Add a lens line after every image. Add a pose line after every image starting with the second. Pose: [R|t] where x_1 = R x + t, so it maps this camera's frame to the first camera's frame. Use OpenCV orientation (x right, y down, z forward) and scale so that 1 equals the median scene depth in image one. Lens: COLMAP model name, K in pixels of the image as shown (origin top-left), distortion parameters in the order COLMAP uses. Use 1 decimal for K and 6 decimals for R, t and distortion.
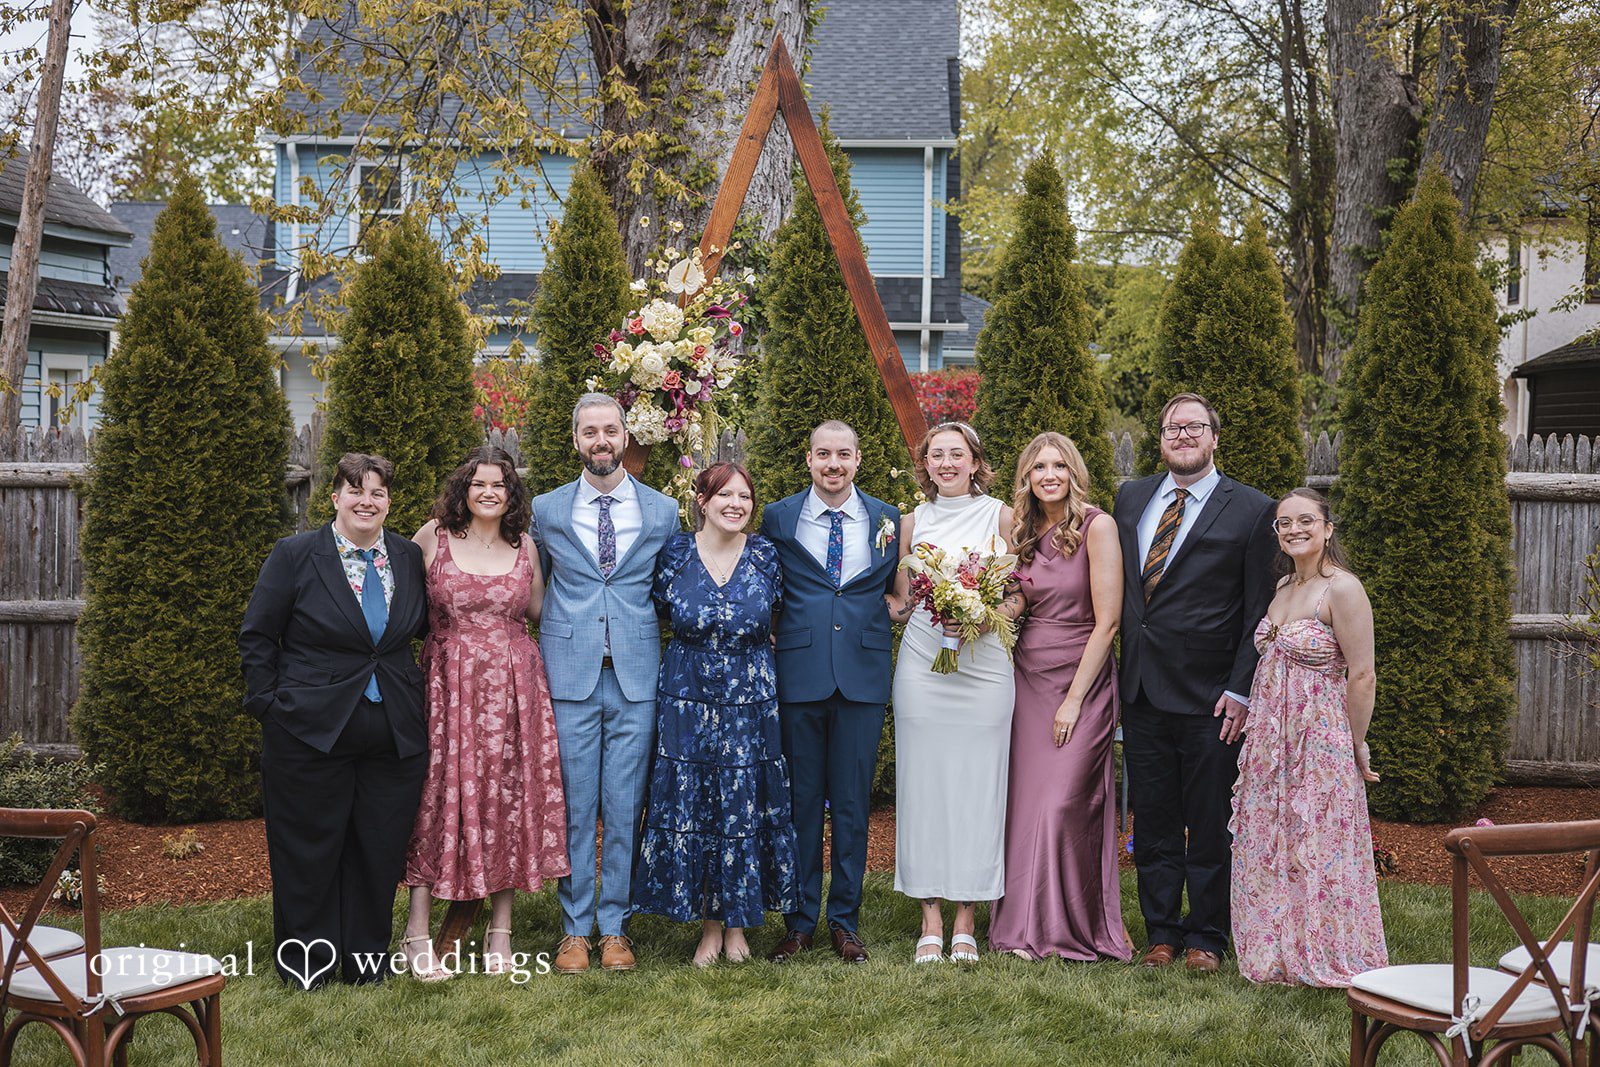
lens RADIAL K [[2191.0, 0, 799.7], [0, 2191.0, 506.1], [0, 0, 1]] dist [0.033064, 0.070480]
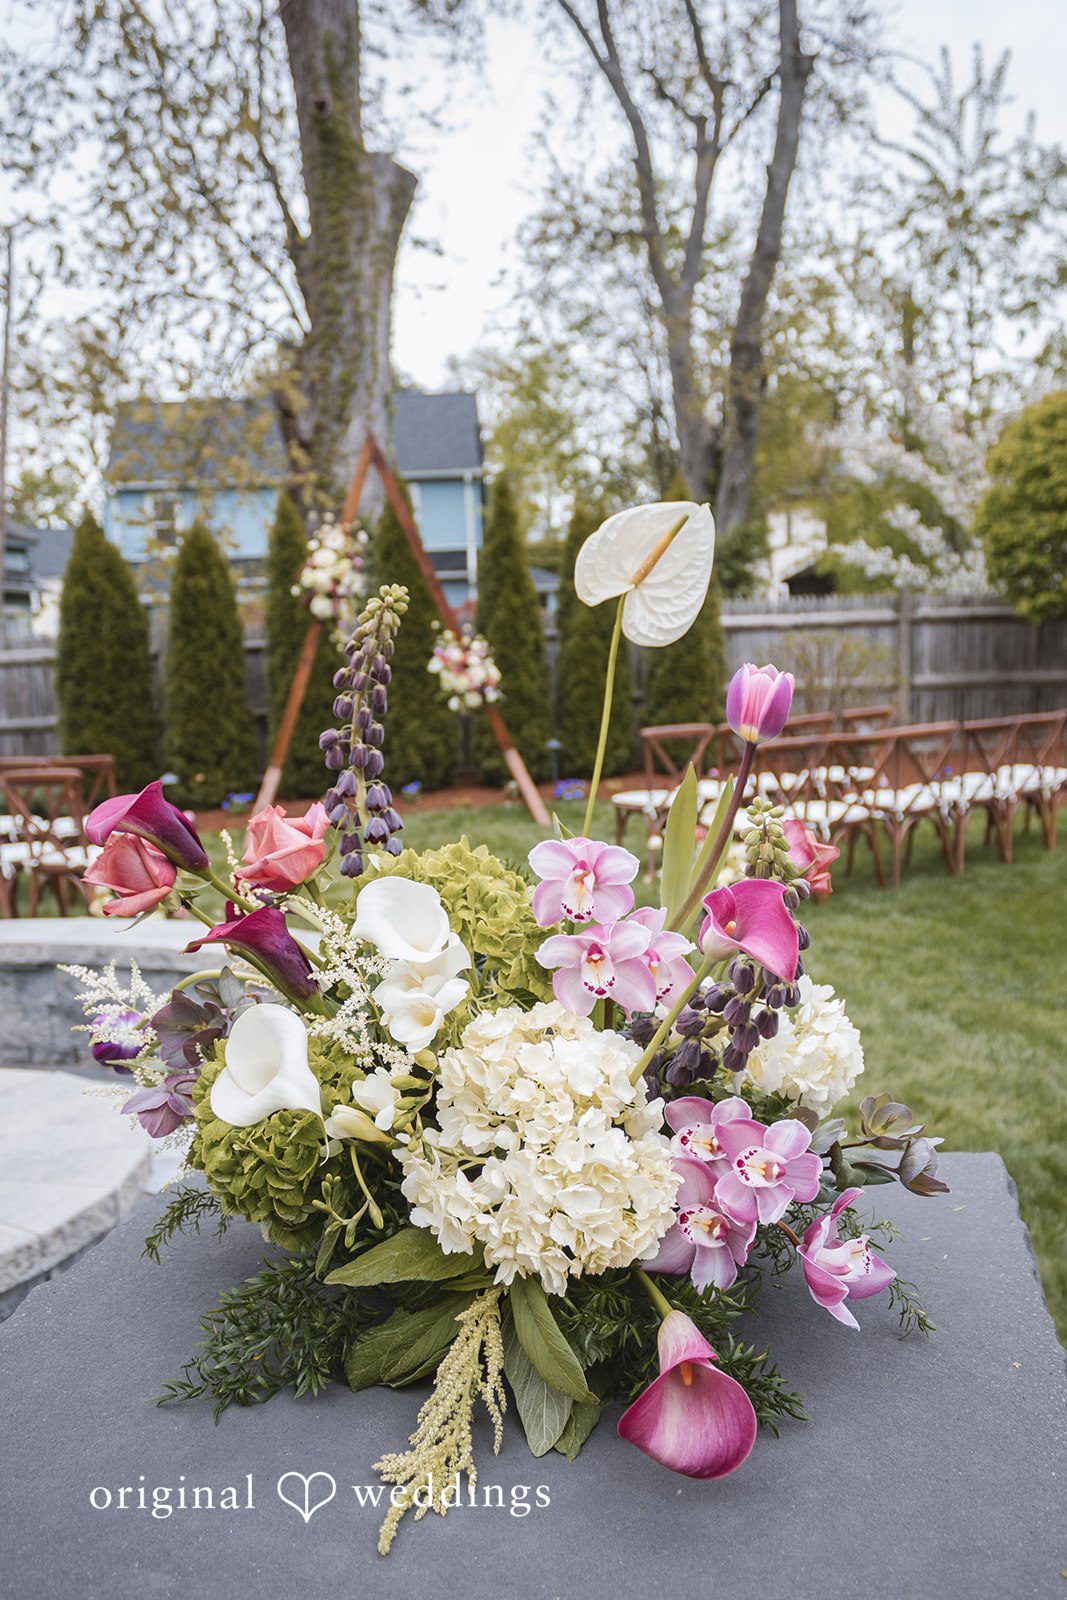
lens RADIAL K [[1281.8, 0, 533.4], [0, 1281.8, 797.4], [0, 0, 1]] dist [0.008556, 0.002559]
pose [[0.994413, -0.066189, 0.082234, 0.019642], [0.059034, 0.994494, 0.086582, 0.043722], [-0.087512, -0.081244, 0.992845, -0.262592]]
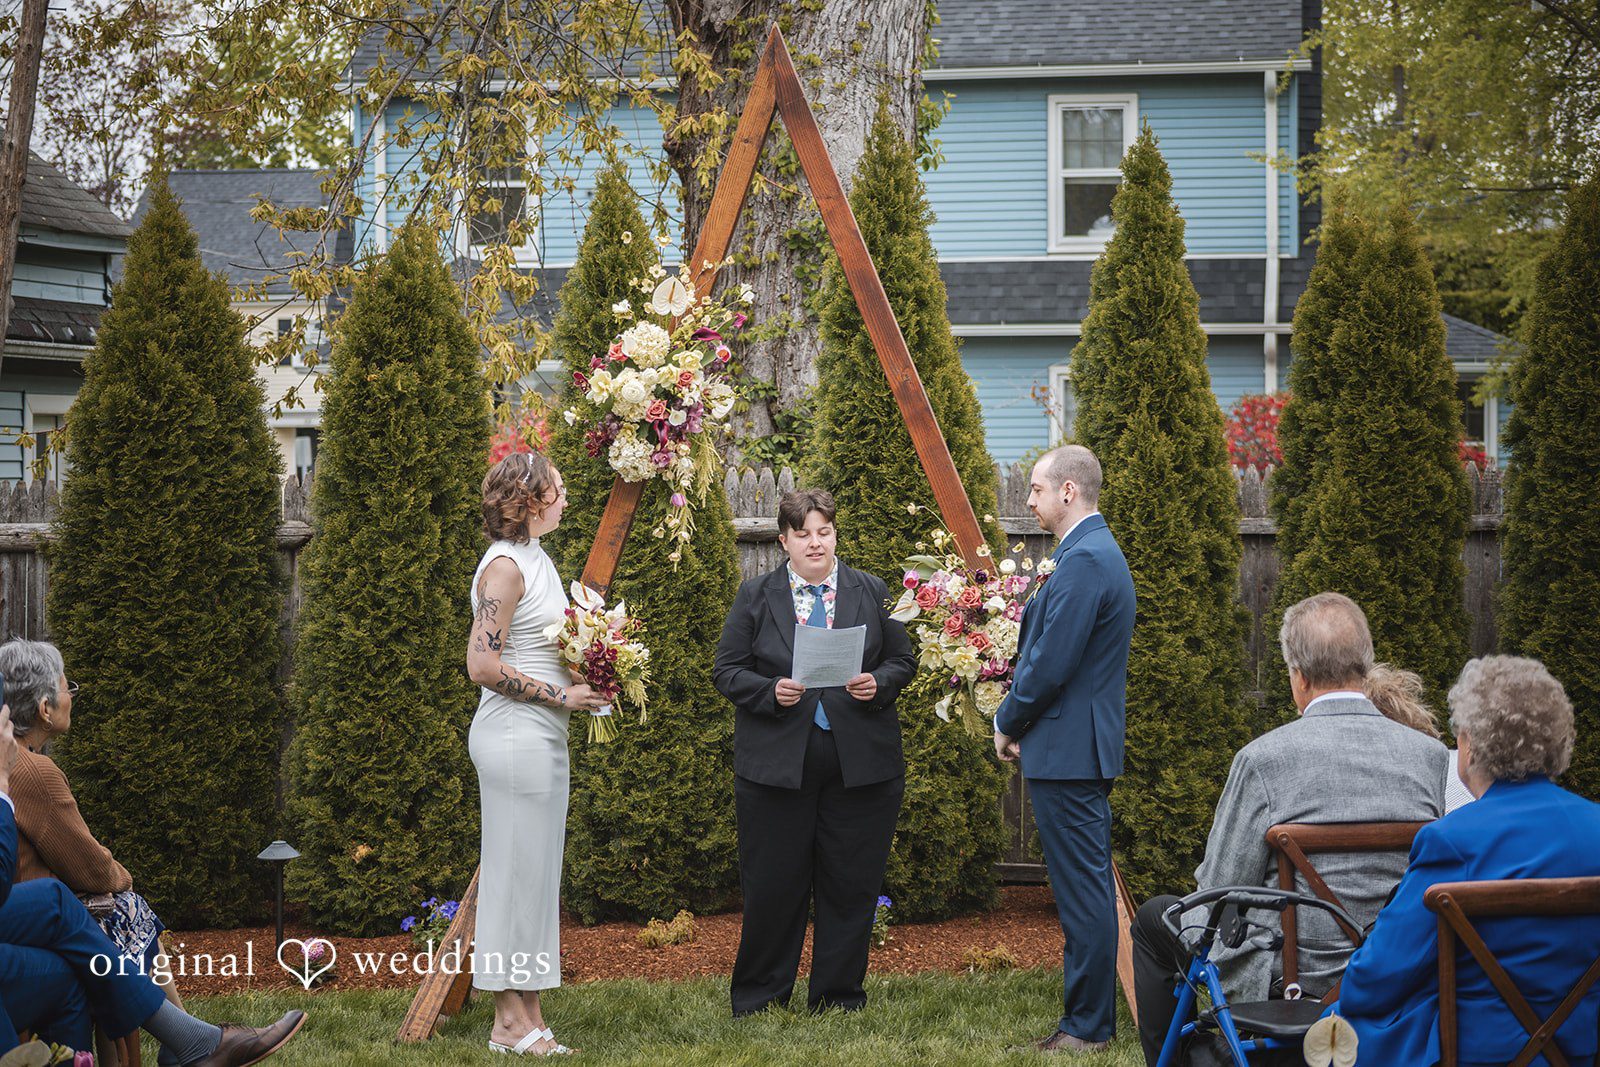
lens RADIAL K [[3528.3, 0, 847.3], [0, 3528.3, 505.4], [0, 0, 1]] dist [-0.052243, 0.344056]
pose [[0.993389, -0.016520, -0.113604, 0.150854], [0.012917, 0.999392, -0.032384, 0.024644], [0.114069, 0.030702, 0.992998, -0.359074]]
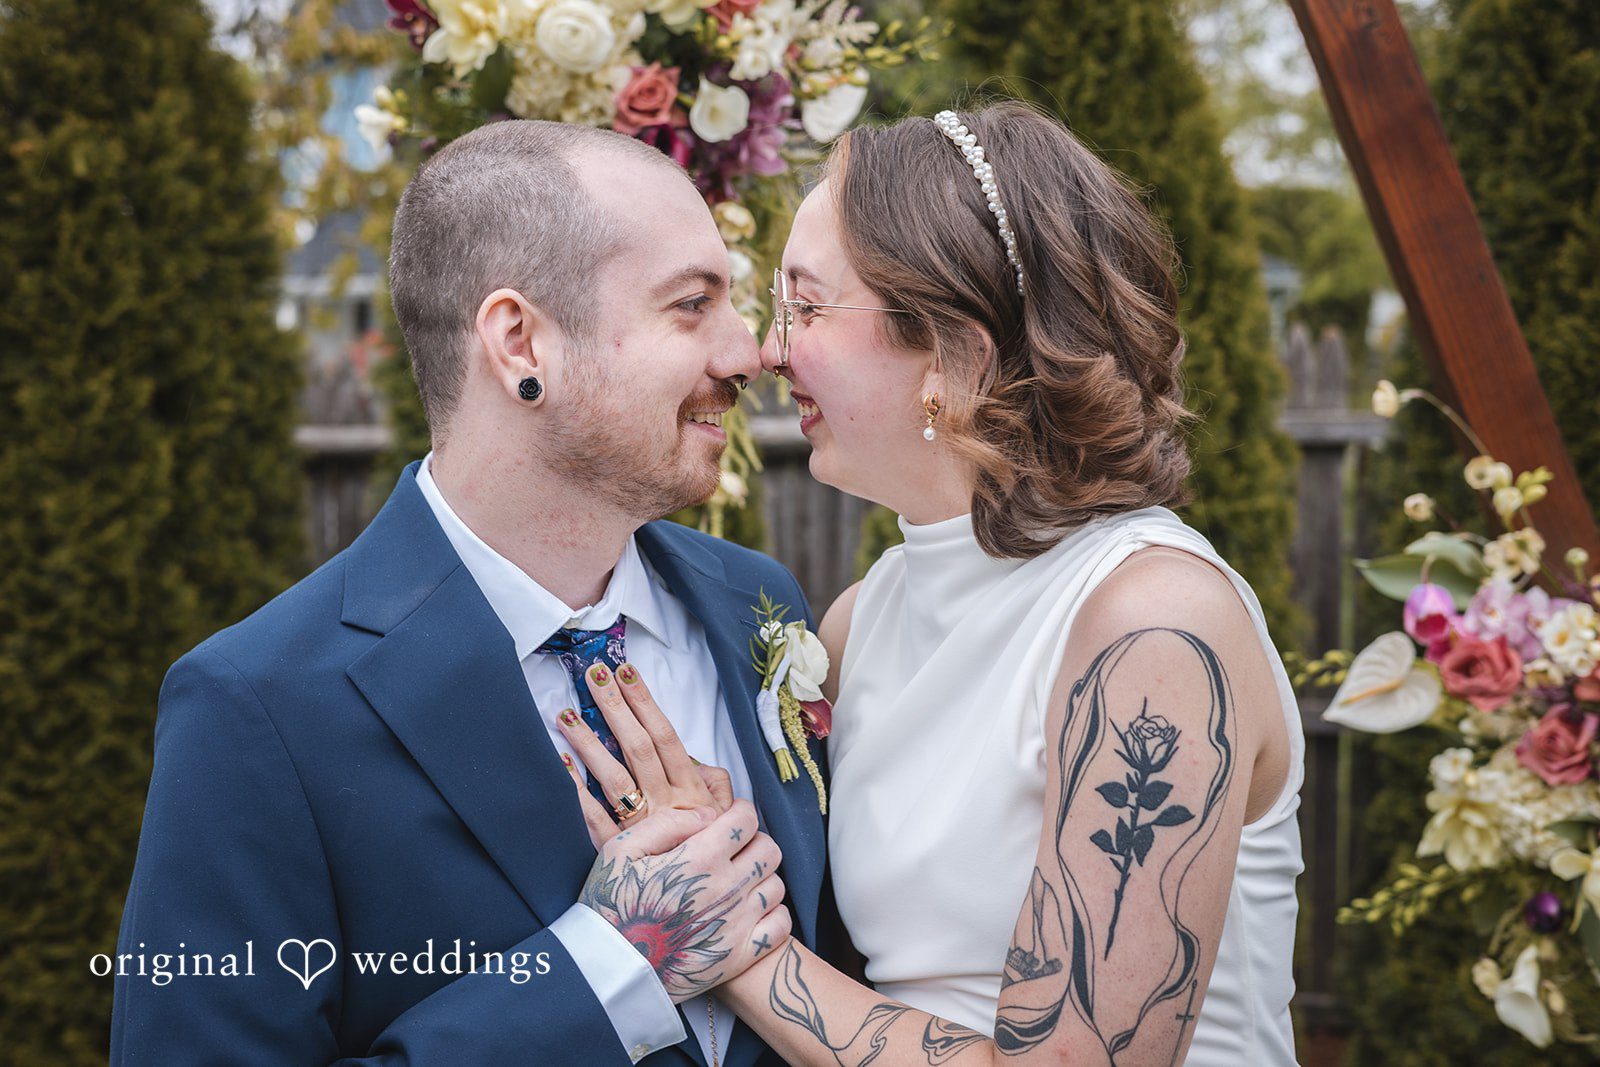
lens RADIAL K [[2167.4, 0, 806.6], [0, 2167.4, 522.2], [0, 0, 1]] dist [0.013655, 0.083073]
pose [[0.998566, -0.023802, -0.047955, -0.020123], [0.024983, 0.999395, 0.024179, -0.006309], [0.047350, -0.025342, 0.998557, 0.578494]]
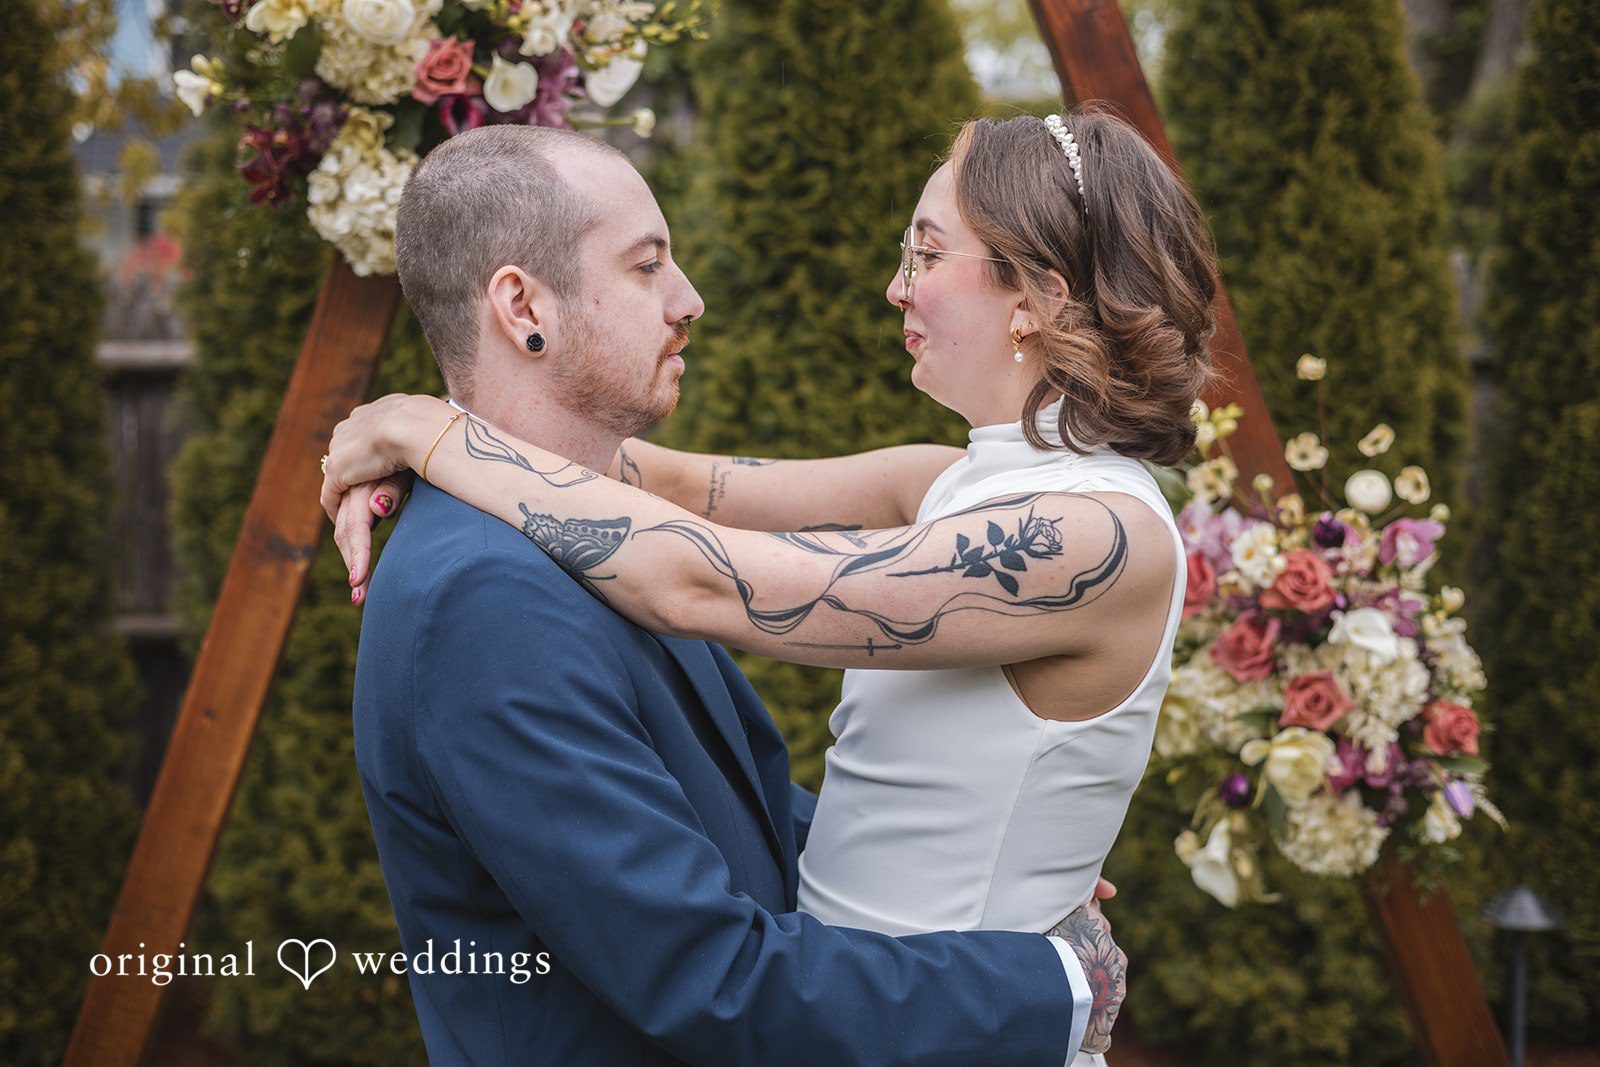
lens RADIAL K [[2162.3, 0, 787.0], [0, 2162.3, 510.4], [0, 0, 1]] dist [0.022964, 0.027726]
pose [[0.999017, -0.022685, 0.038093, -0.017696], [0.020173, 0.997676, 0.065075, -0.010228], [-0.039481, -0.064242, 0.997153, 0.550125]]
